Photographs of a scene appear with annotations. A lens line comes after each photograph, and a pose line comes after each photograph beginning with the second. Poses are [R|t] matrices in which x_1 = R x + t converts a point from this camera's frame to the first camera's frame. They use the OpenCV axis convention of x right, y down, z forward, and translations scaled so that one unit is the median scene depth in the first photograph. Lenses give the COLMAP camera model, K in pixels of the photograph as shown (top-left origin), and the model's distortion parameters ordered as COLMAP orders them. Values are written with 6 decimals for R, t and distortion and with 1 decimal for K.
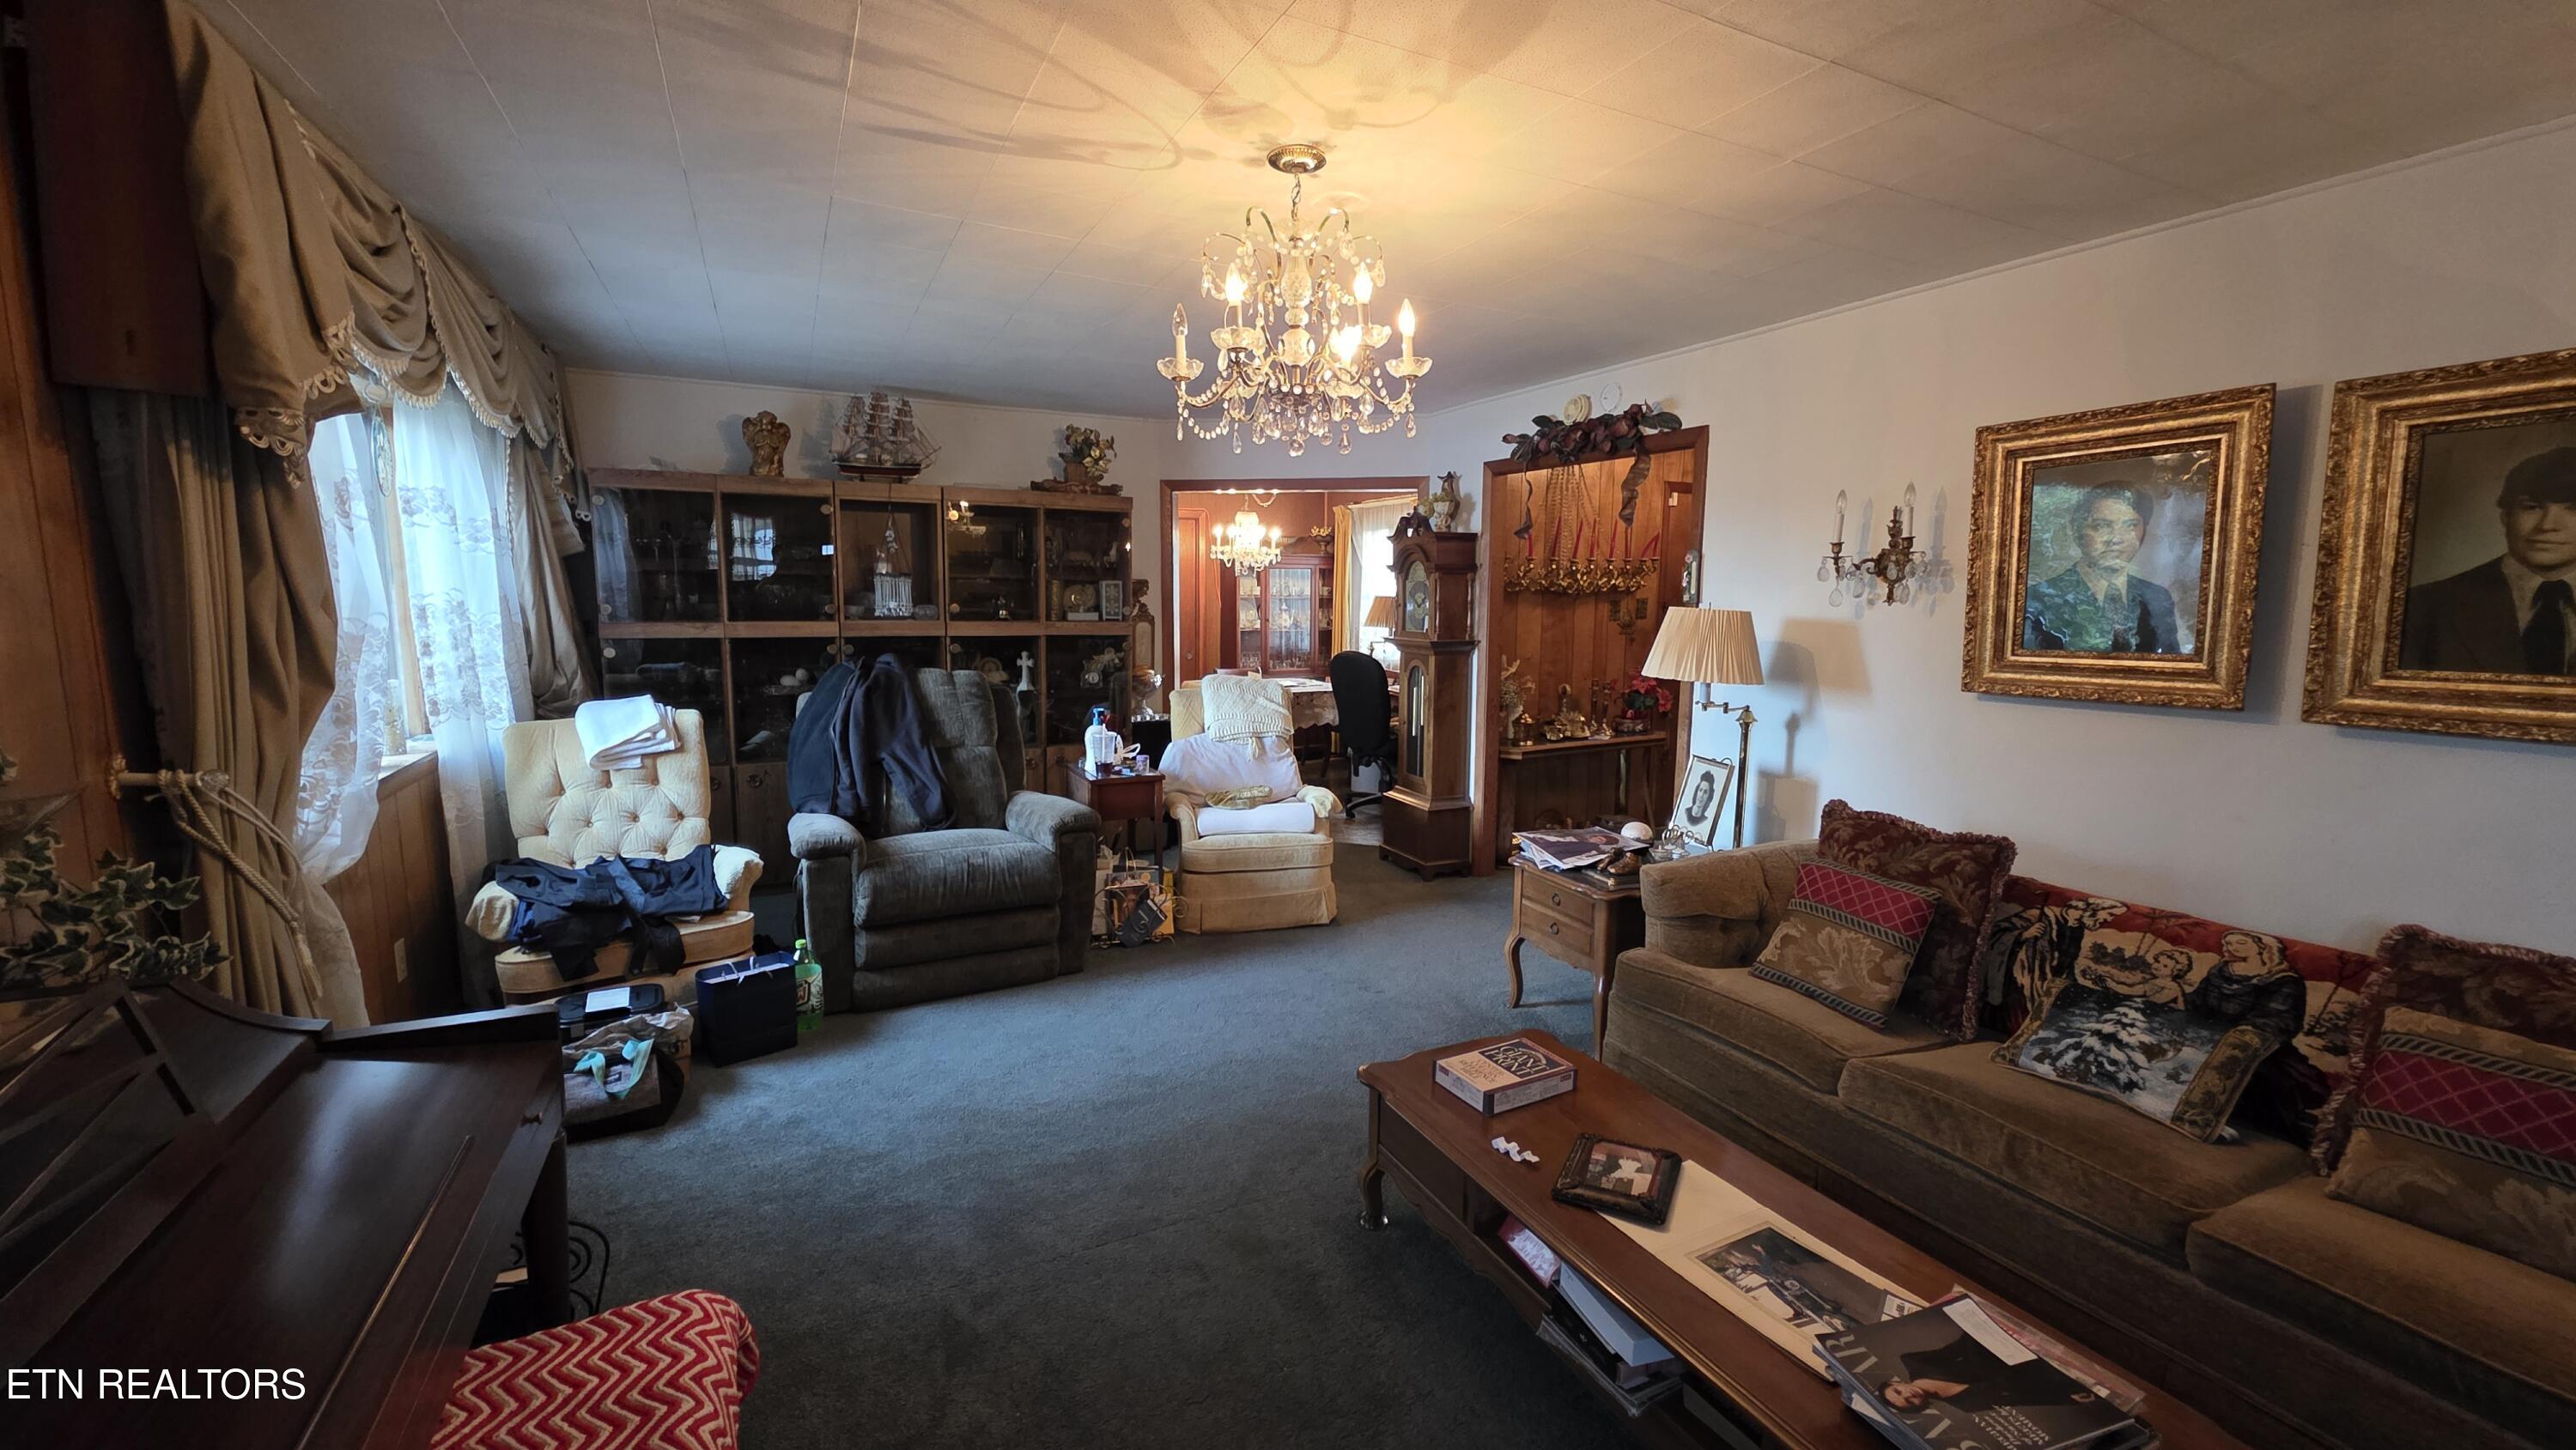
lens RADIAL K [[1041.2, 0, 1288.8], [0, 1041.2, 716.2], [0, 0, 1]] dist [-0.000176, 0.000018]
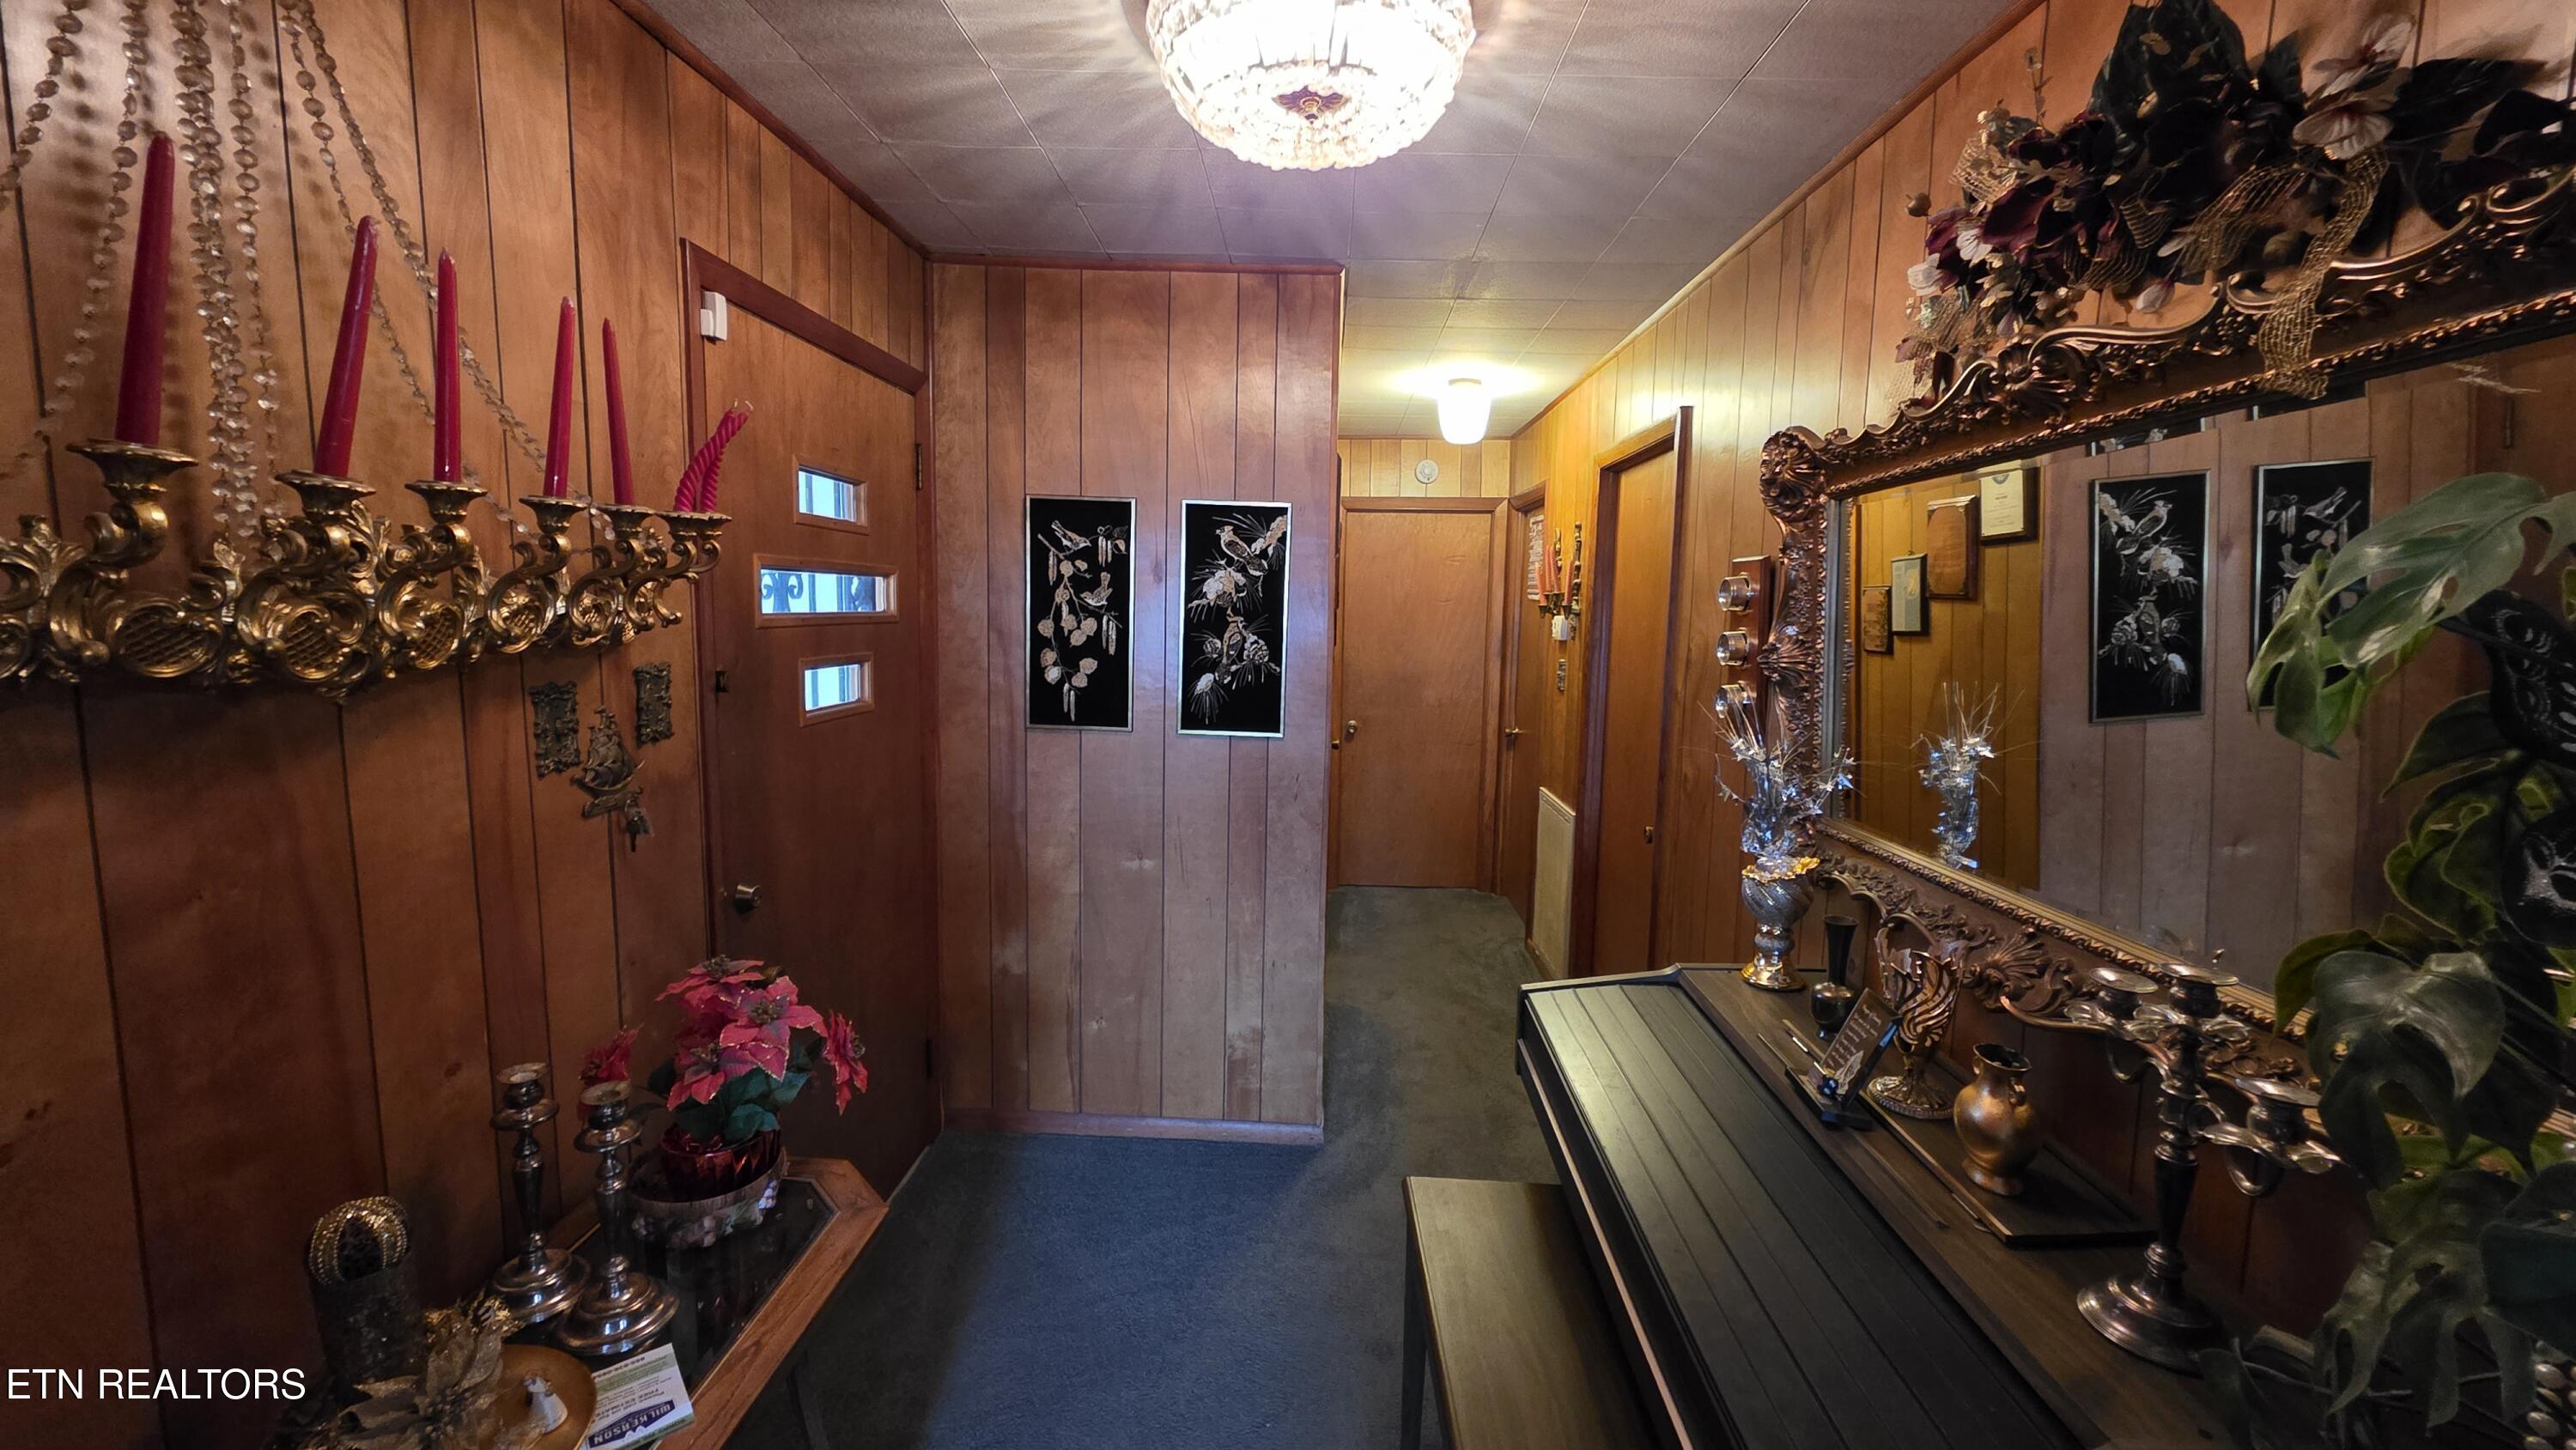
lens RADIAL K [[1041.2, 0, 1283.9], [0, 1041.2, 722.8], [0, 0, 1]] dist [-0.000176, 0.000018]
pose [[0.486550, -0.097995, 0.868140, 0.155085], [0.083758, 0.994344, 0.065298, -0.085492], [-0.869629, 0.040943, 0.492006, 0.607467]]
